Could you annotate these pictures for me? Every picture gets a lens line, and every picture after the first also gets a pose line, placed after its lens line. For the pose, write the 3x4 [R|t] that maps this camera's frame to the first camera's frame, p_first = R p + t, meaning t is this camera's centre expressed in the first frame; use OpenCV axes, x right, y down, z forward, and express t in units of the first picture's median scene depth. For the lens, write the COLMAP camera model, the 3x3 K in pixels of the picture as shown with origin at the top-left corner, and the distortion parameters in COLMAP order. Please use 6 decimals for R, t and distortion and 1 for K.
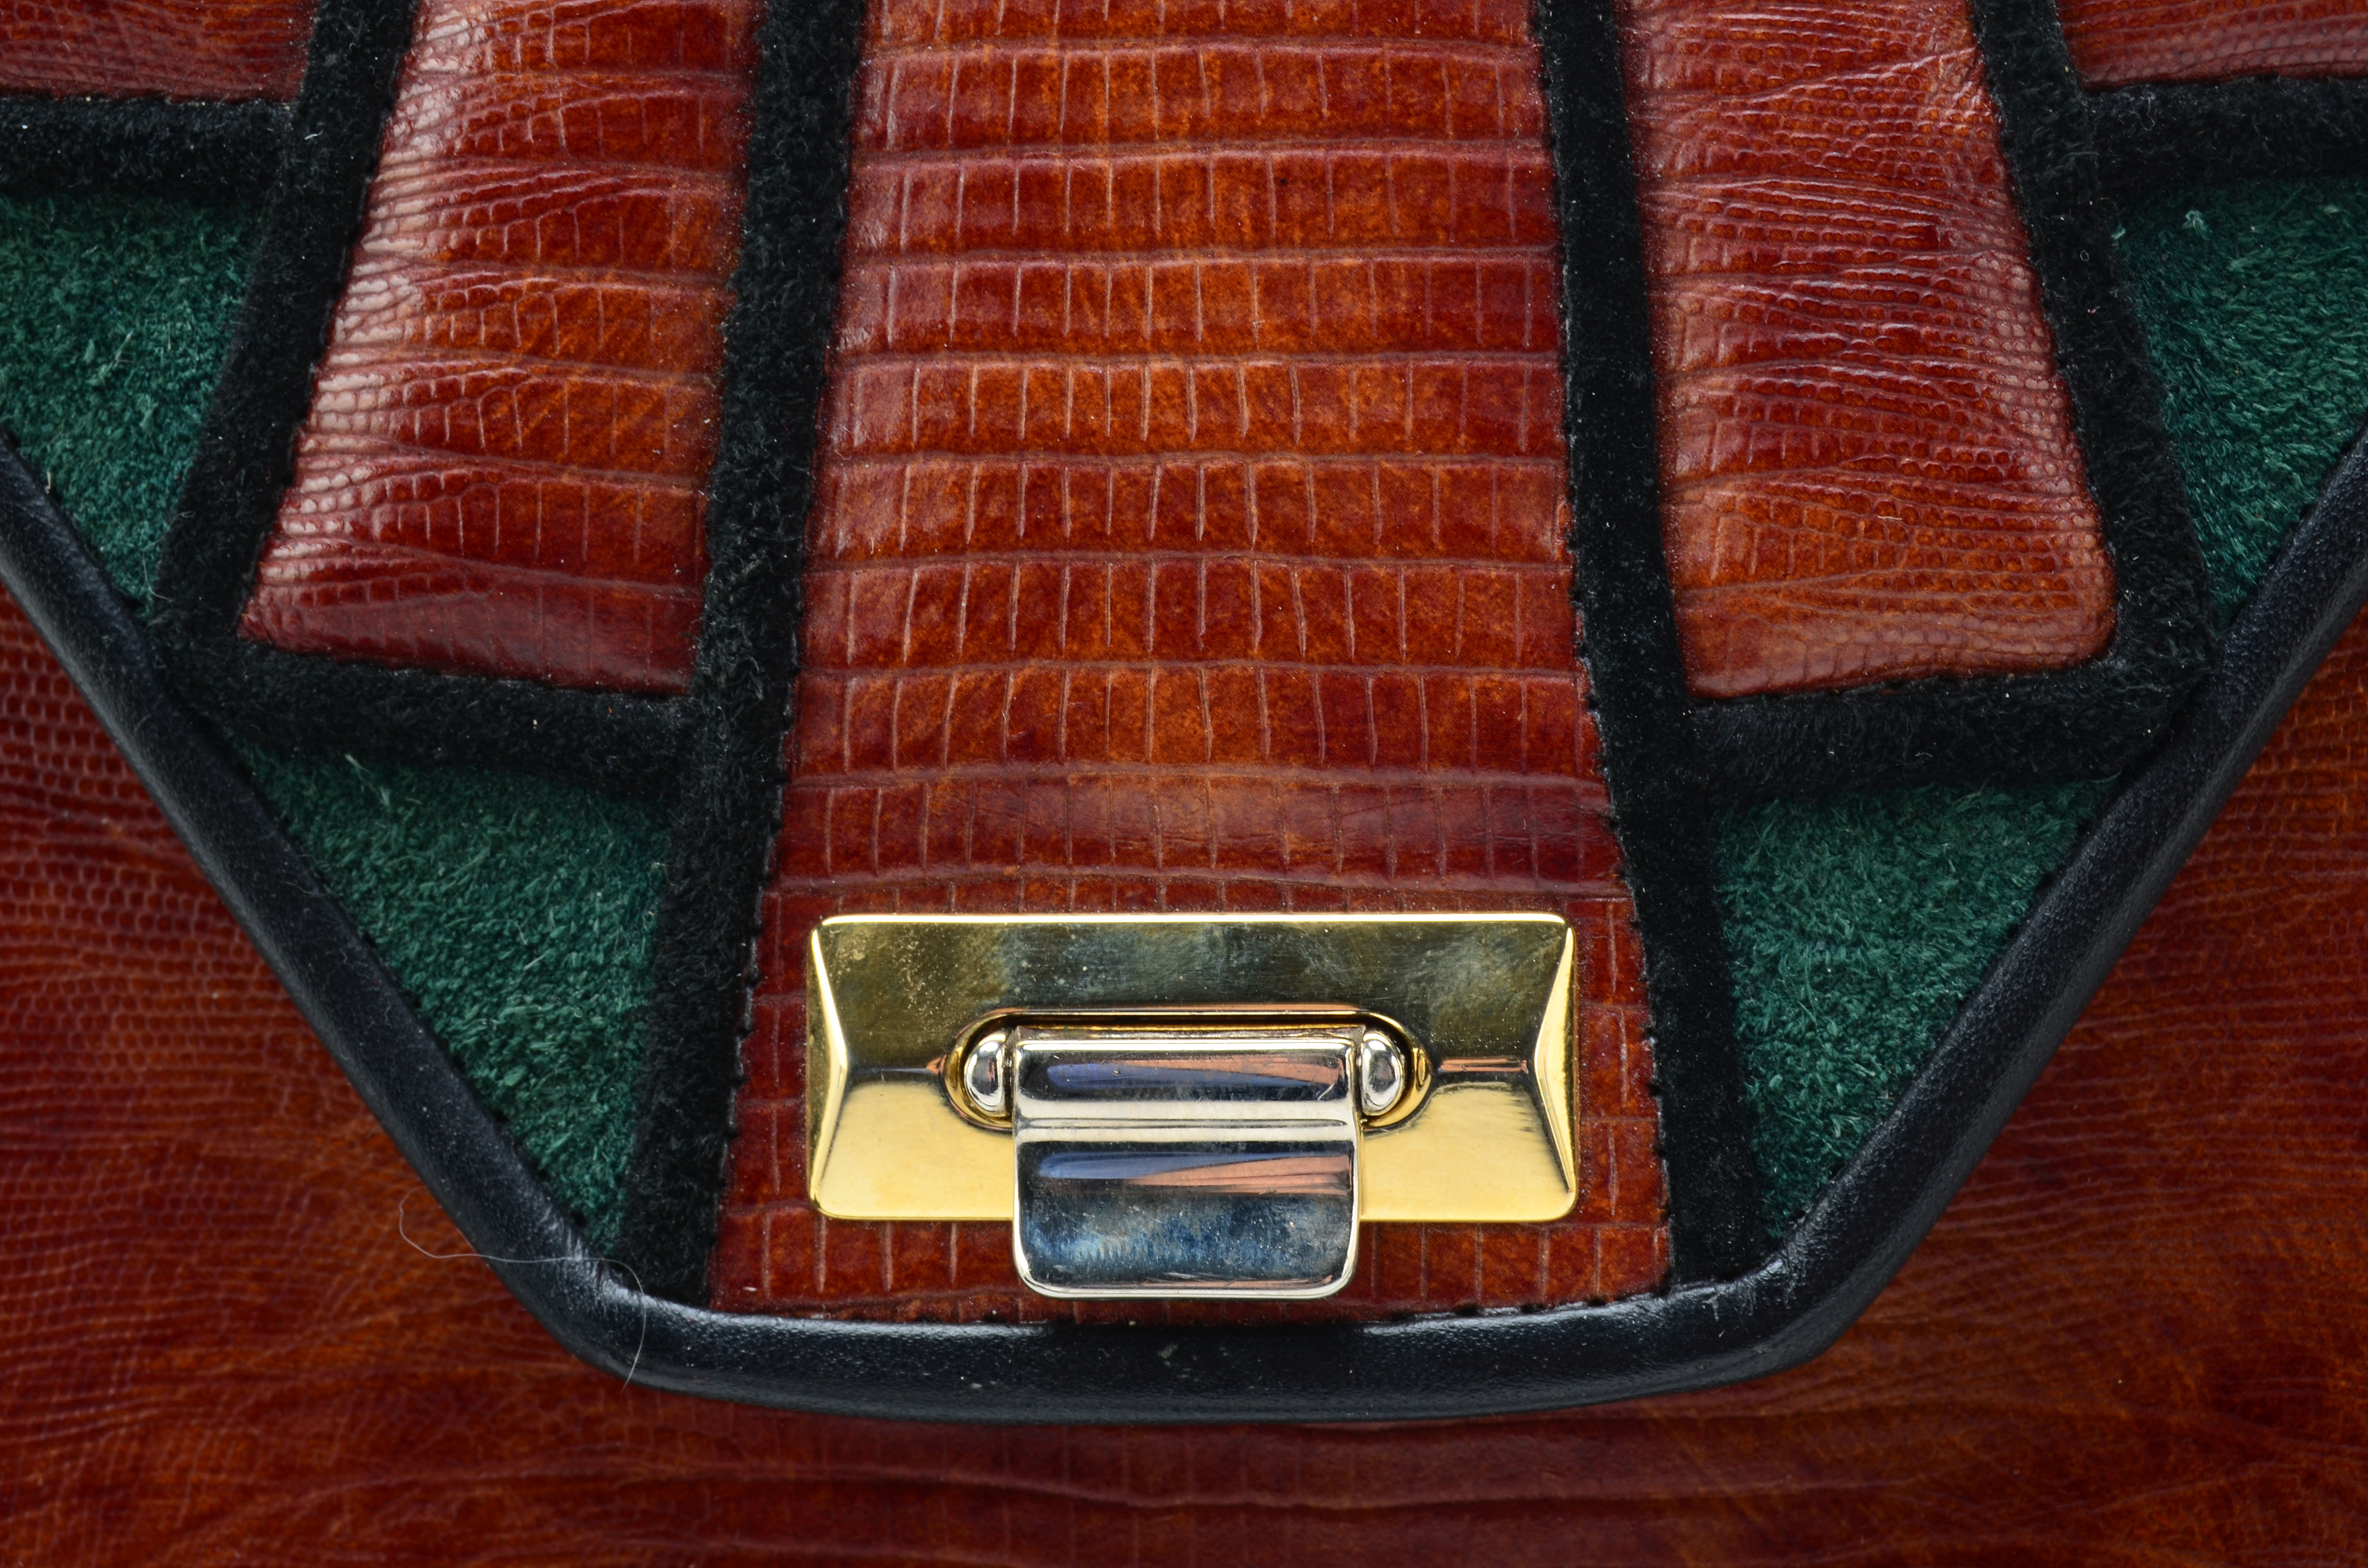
lens RADIAL K [[5499.4, 0, 1180.6], [0, 5499.4, 802.2], [0, 0, 1]] dist [0.031811, 0.000000]
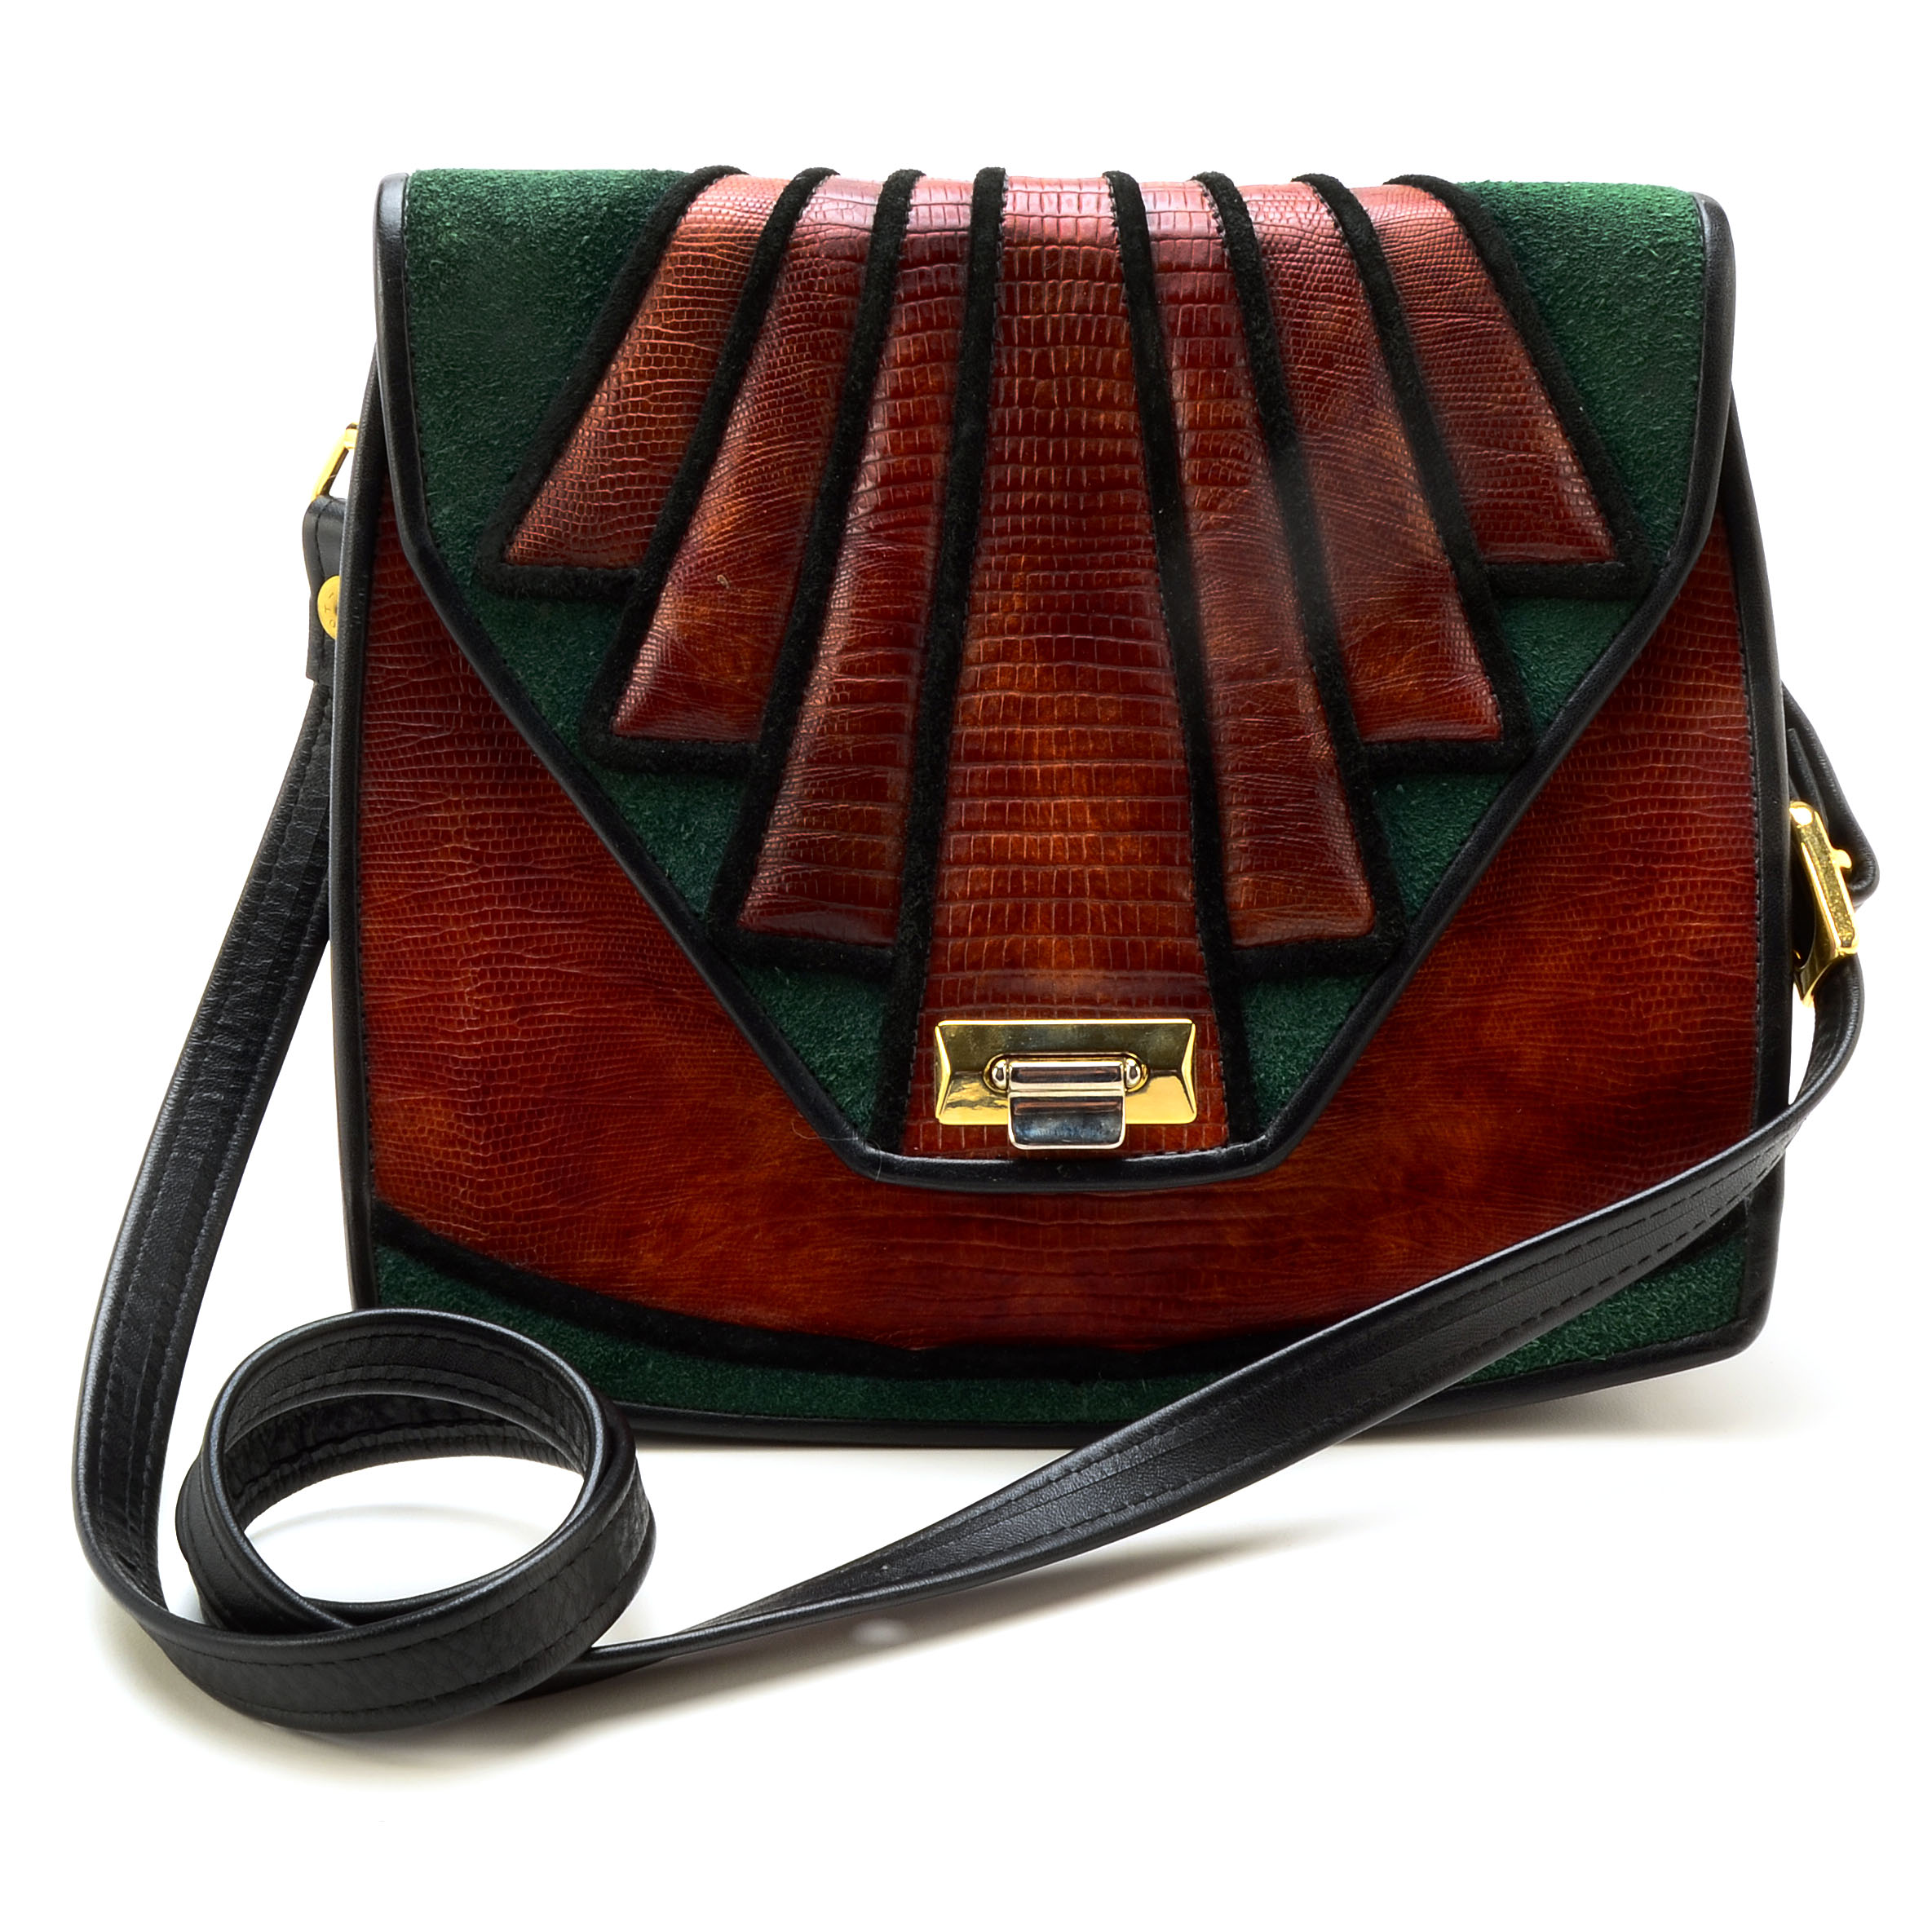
lens RADIAL K [[3625.4, 0, 961.1], [0, 3625.4, 951.2], [0, 0, 1]] dist [-0.054441, 0.000000]
pose [[0.997184, -0.001418, 0.074980, -0.200150], [0.002018, 0.999967, -0.007929, -0.001511], [-0.074966, 0.008058, 0.997154, -0.939388]]
